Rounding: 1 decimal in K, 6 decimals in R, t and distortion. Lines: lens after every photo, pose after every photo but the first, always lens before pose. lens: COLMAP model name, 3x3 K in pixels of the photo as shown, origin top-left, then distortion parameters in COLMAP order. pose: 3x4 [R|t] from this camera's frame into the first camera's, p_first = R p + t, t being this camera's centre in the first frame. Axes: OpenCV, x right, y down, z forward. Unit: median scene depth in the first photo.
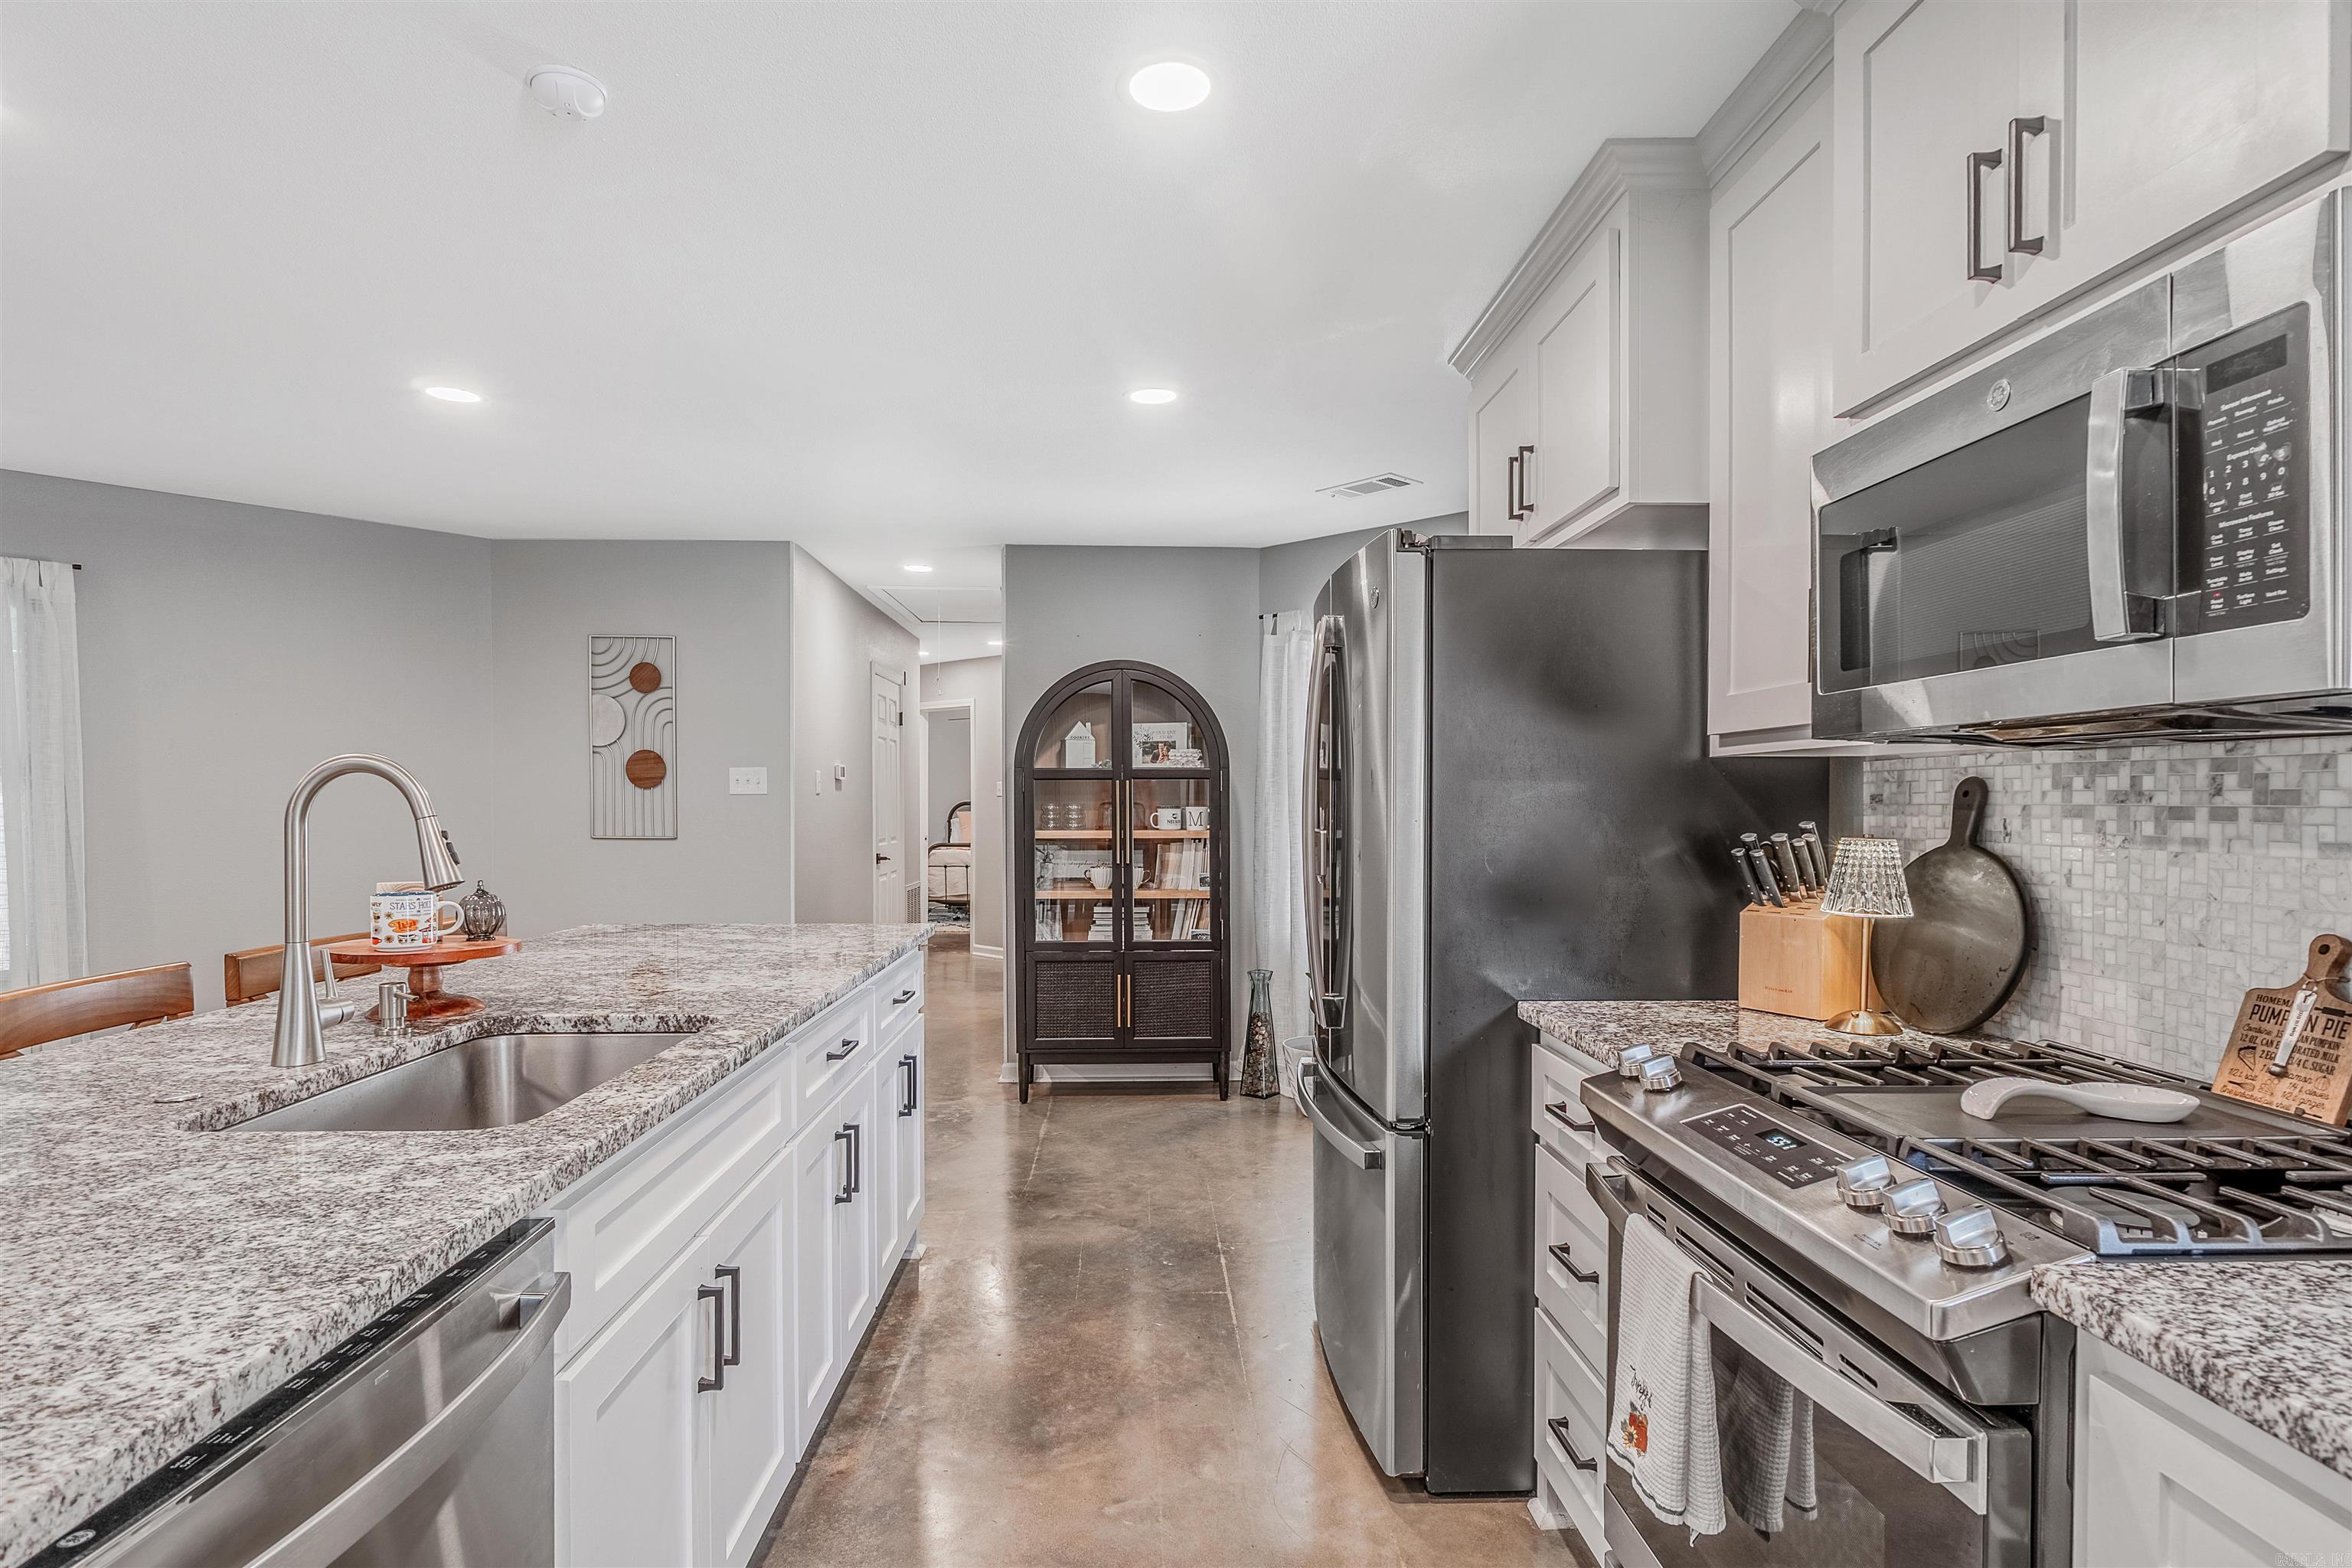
lens RADIAL K [[1219.4, 0, 1173.0], [0, 1219.4, 814.6], [0, 0, 1]] dist [-0.002044, -0.000465]
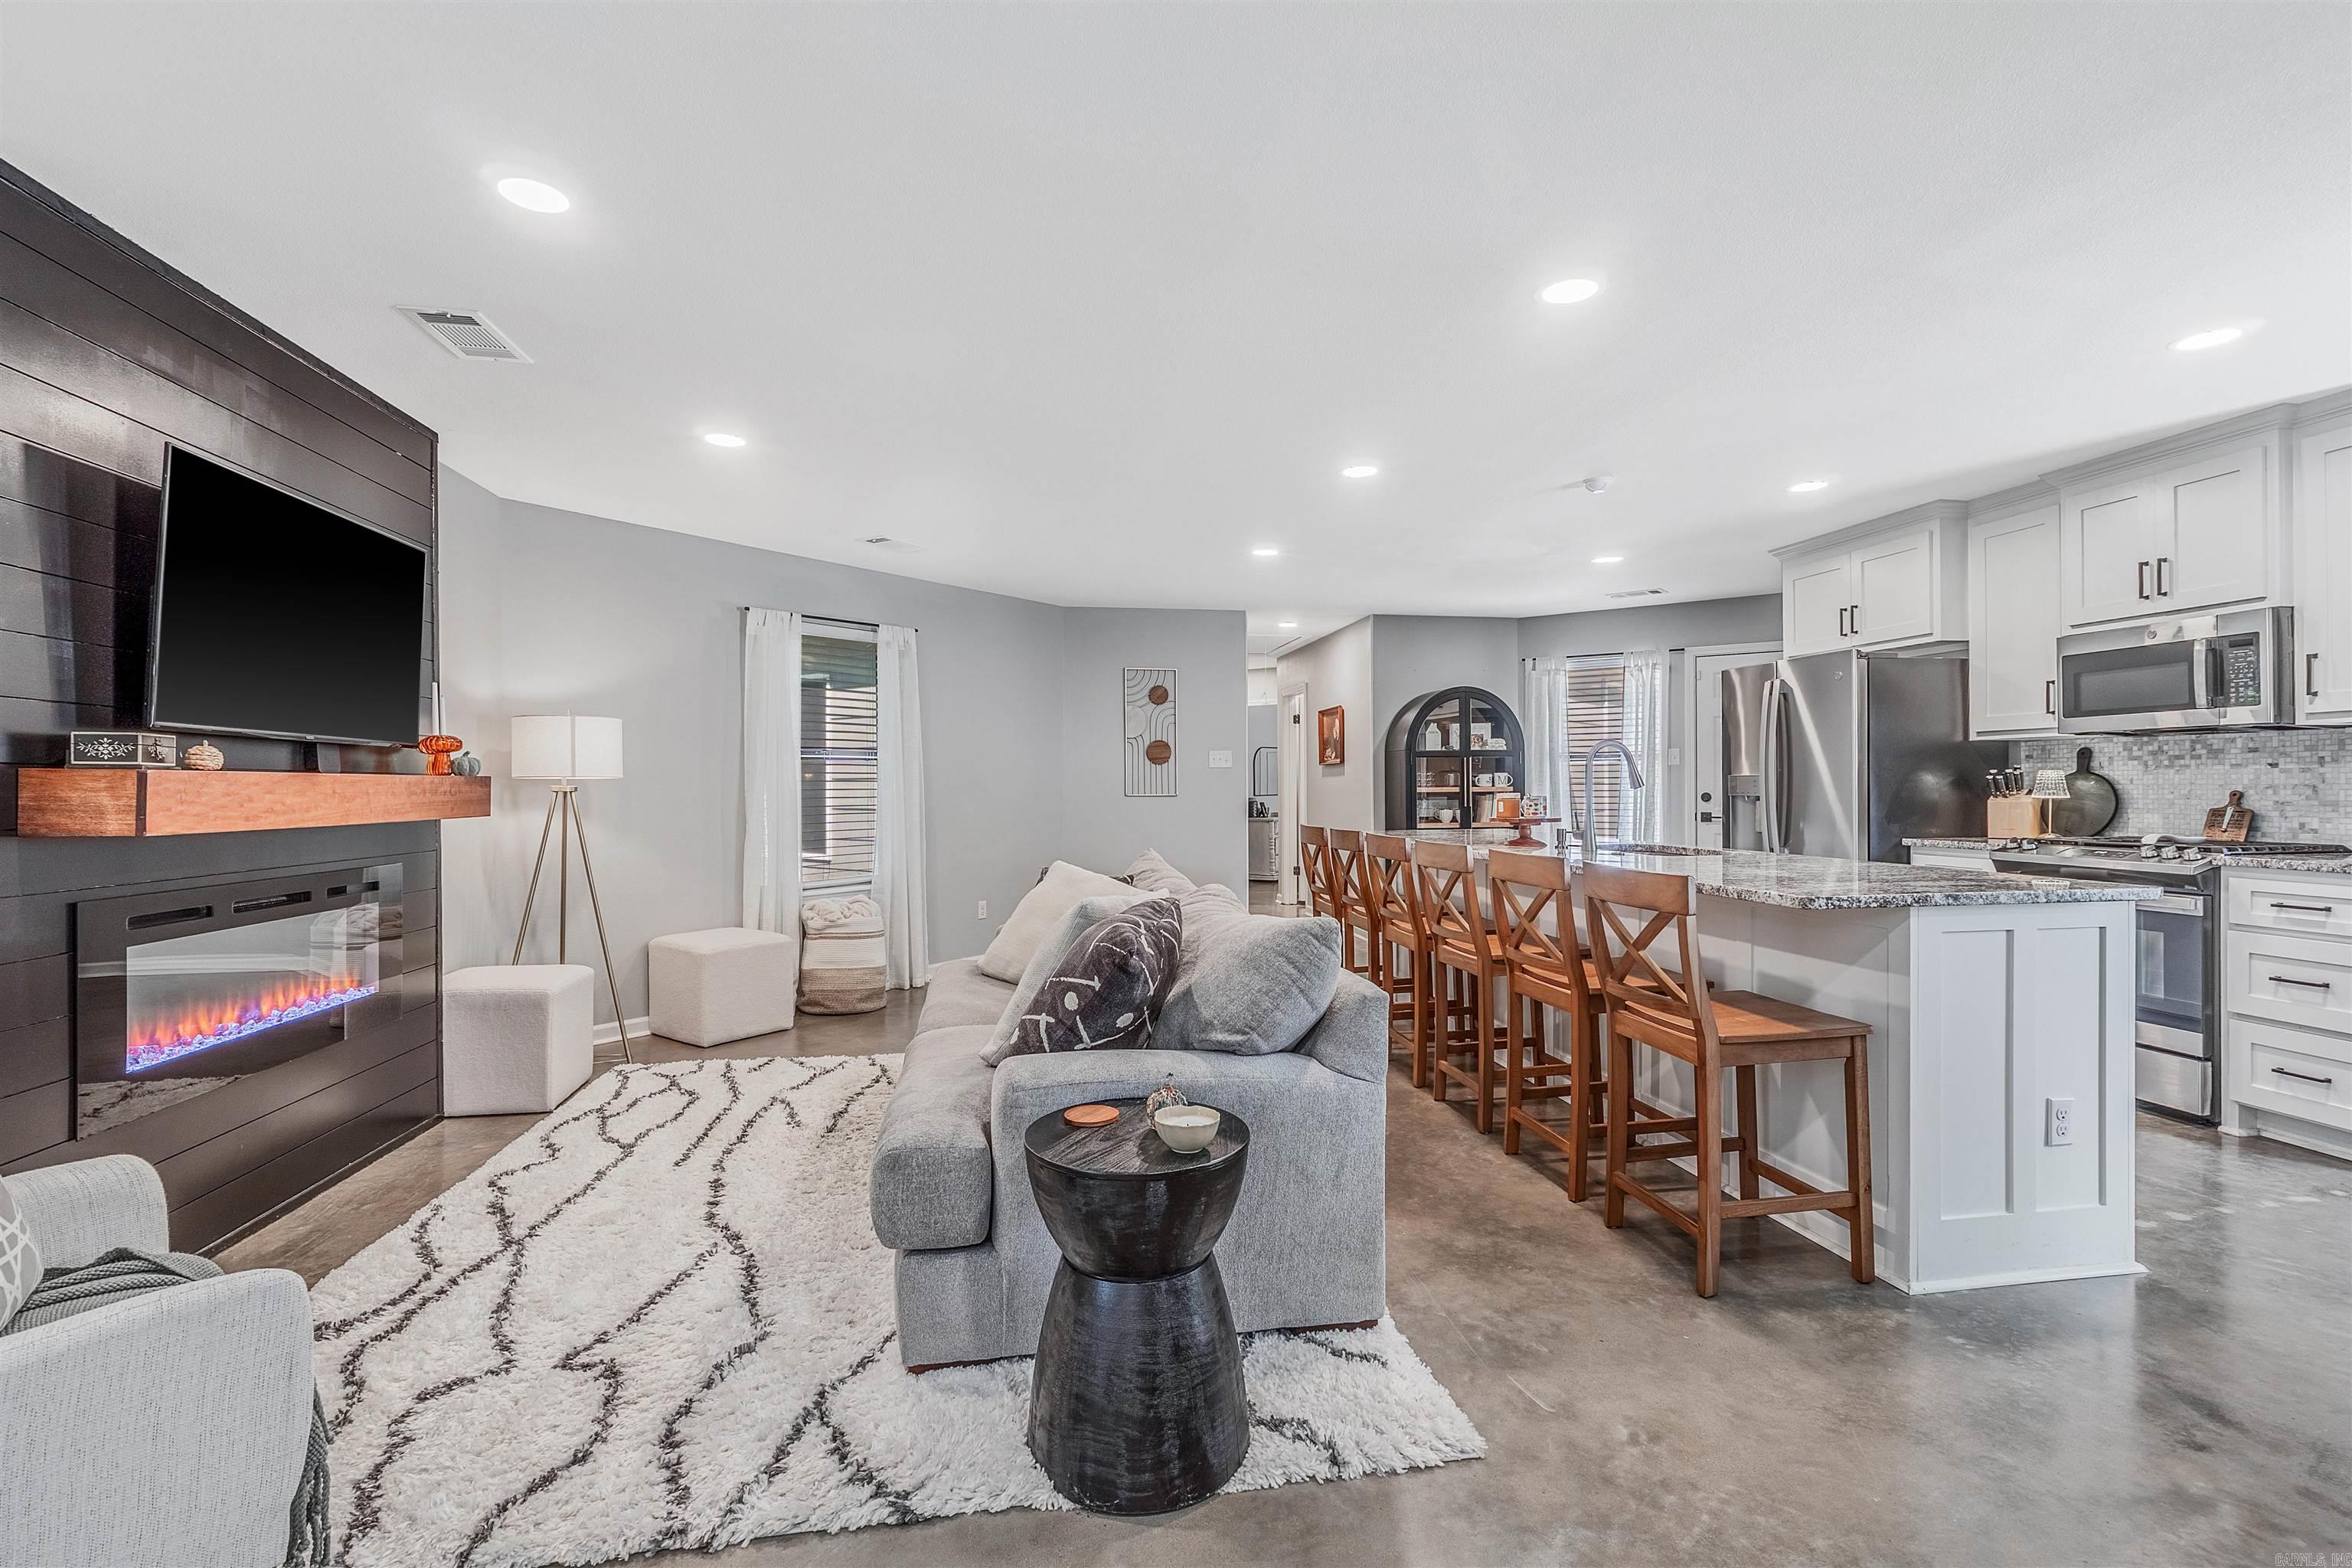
lens RADIAL K [[1065.0, 0, 1182.4], [0, 1065.0, 784.0], [0, 0, 1]] dist [-0.004056, 0.000139]
pose [[0.991618, -0.007773, 0.128966, -1.546002], [0.009392, 0.999885, -0.011947, 0.057130], [-0.128859, 0.013058, 0.991577, -1.029724]]
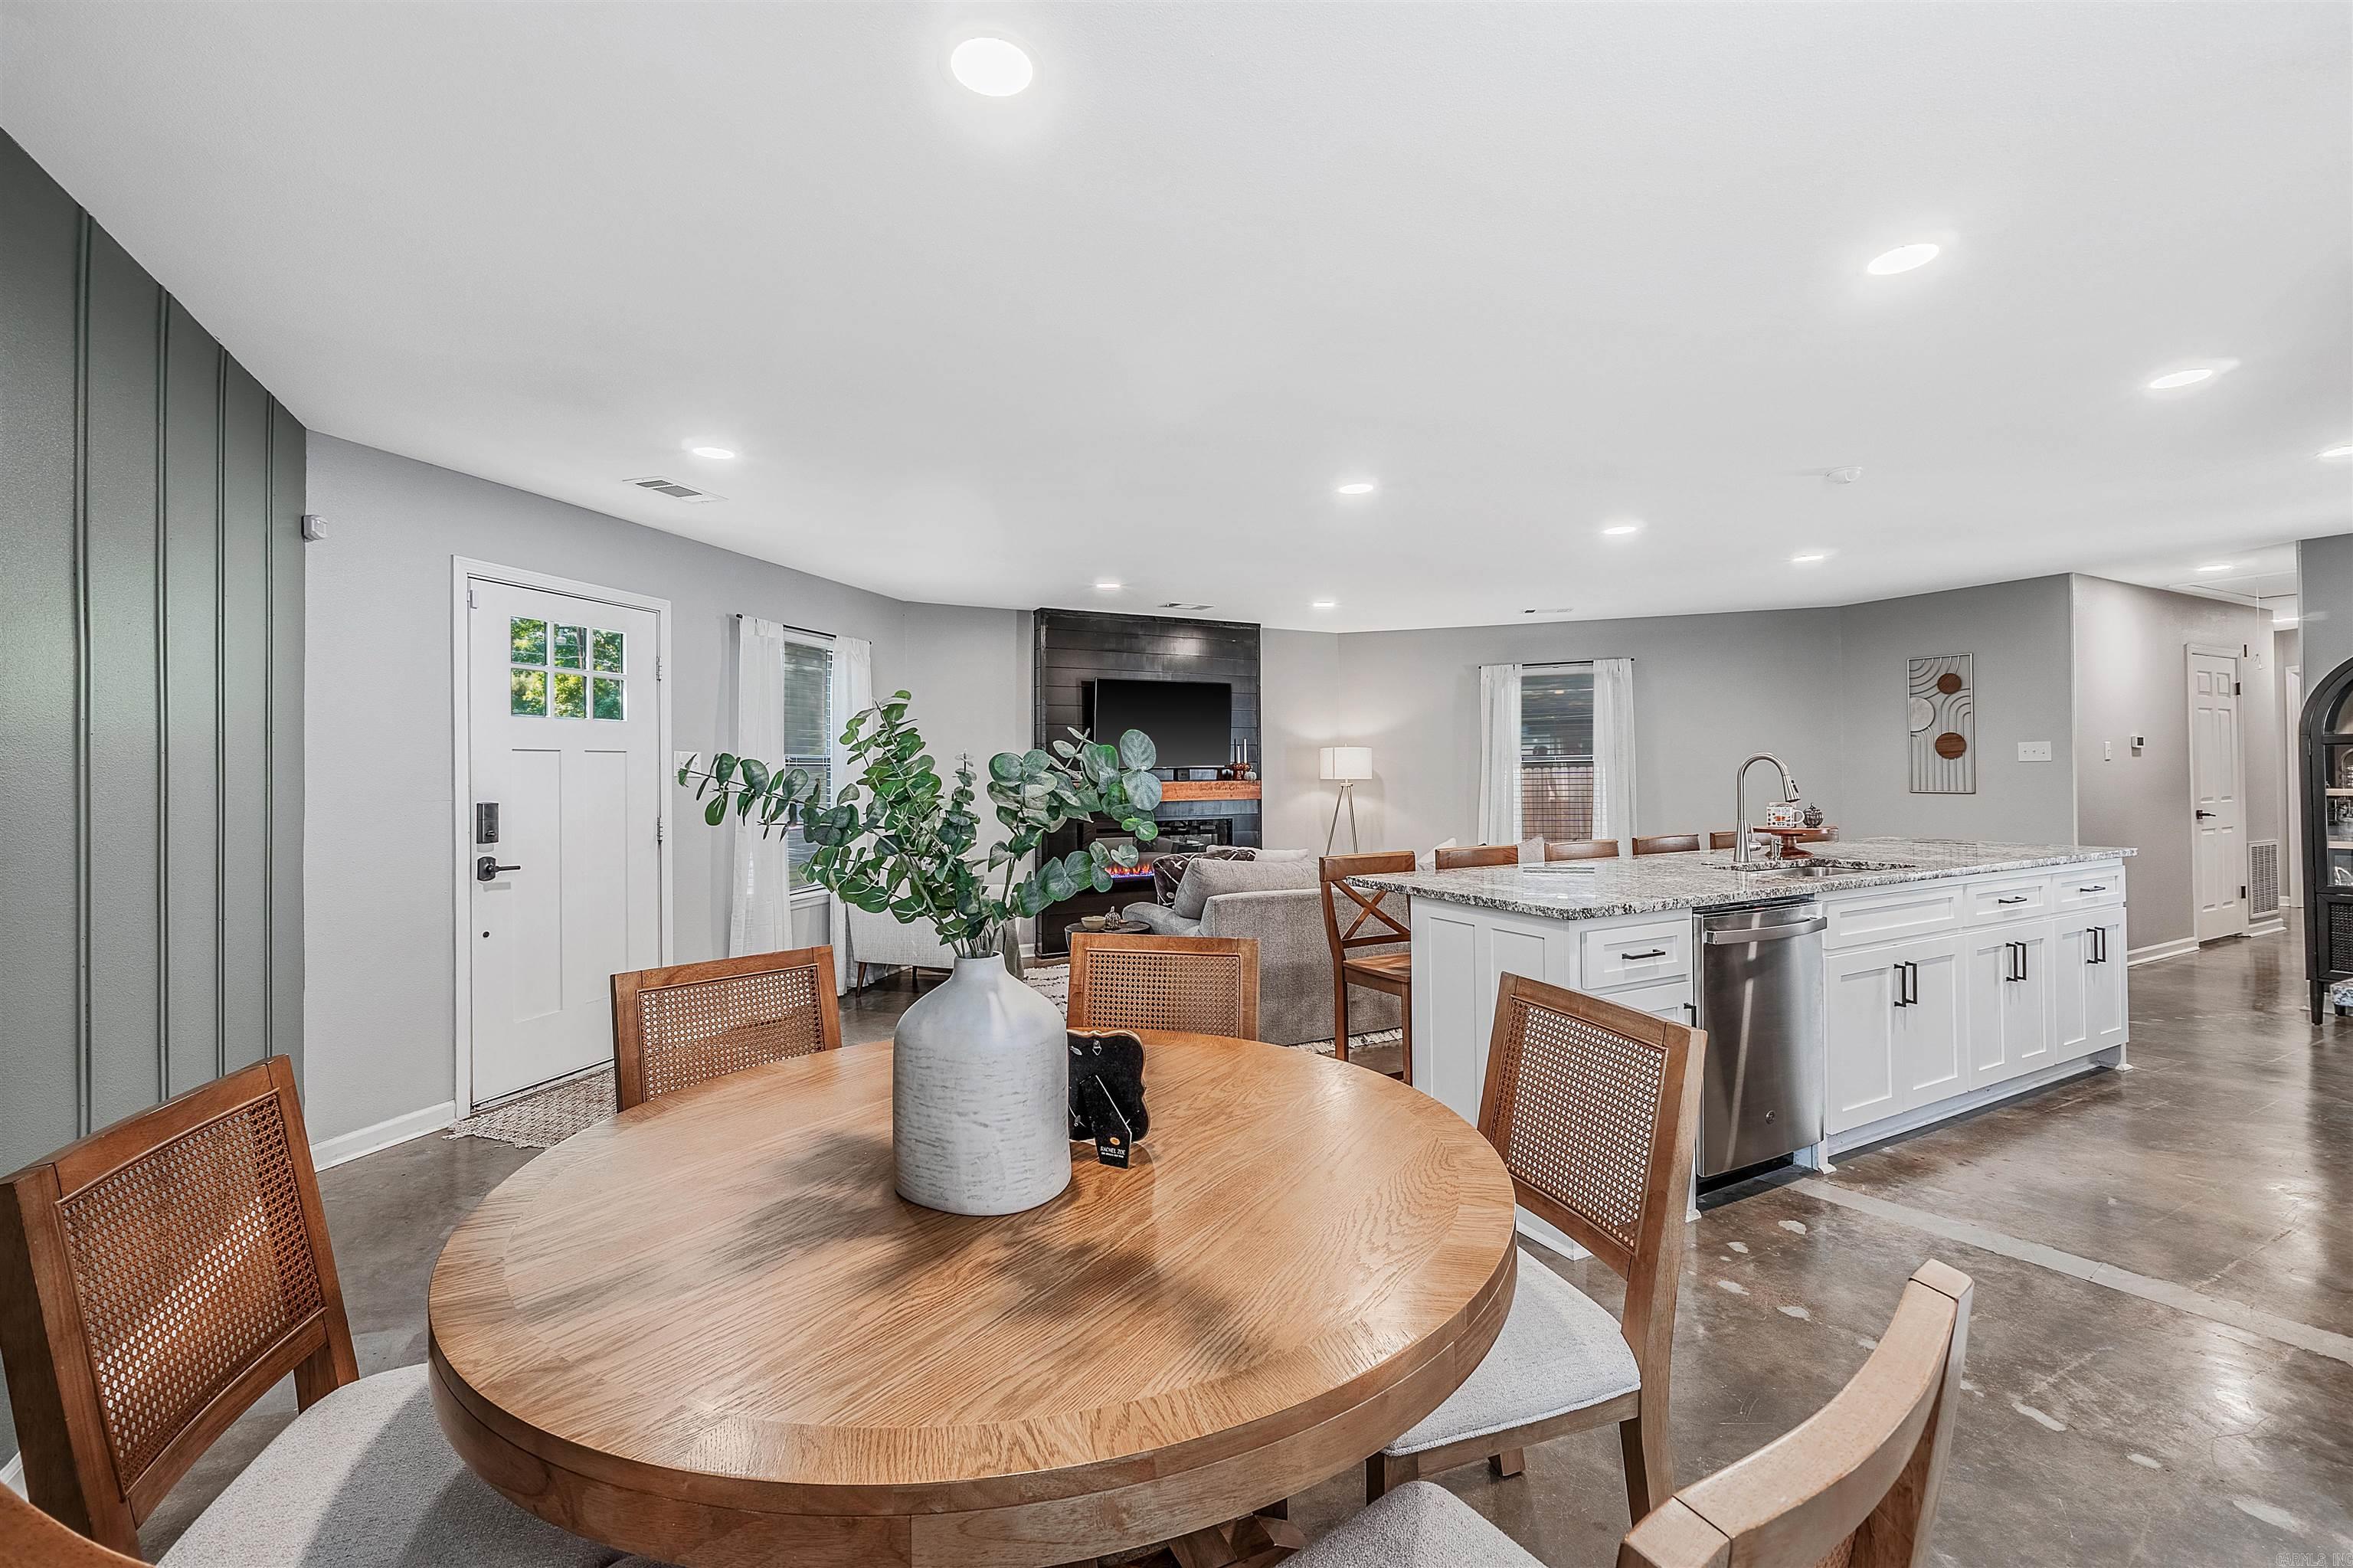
lens RADIAL K [[989.7, 0, 1175.4], [0, 989.7, 772.7], [0, 0, 1]] dist [-0.008486, -0.000100]
pose [[0.429328, -0.007193, -0.903120, 0.636494], [0.000967, 0.999971, -0.007505, 0.009305], [0.903148, 0.002349, 0.429322, -0.947439]]
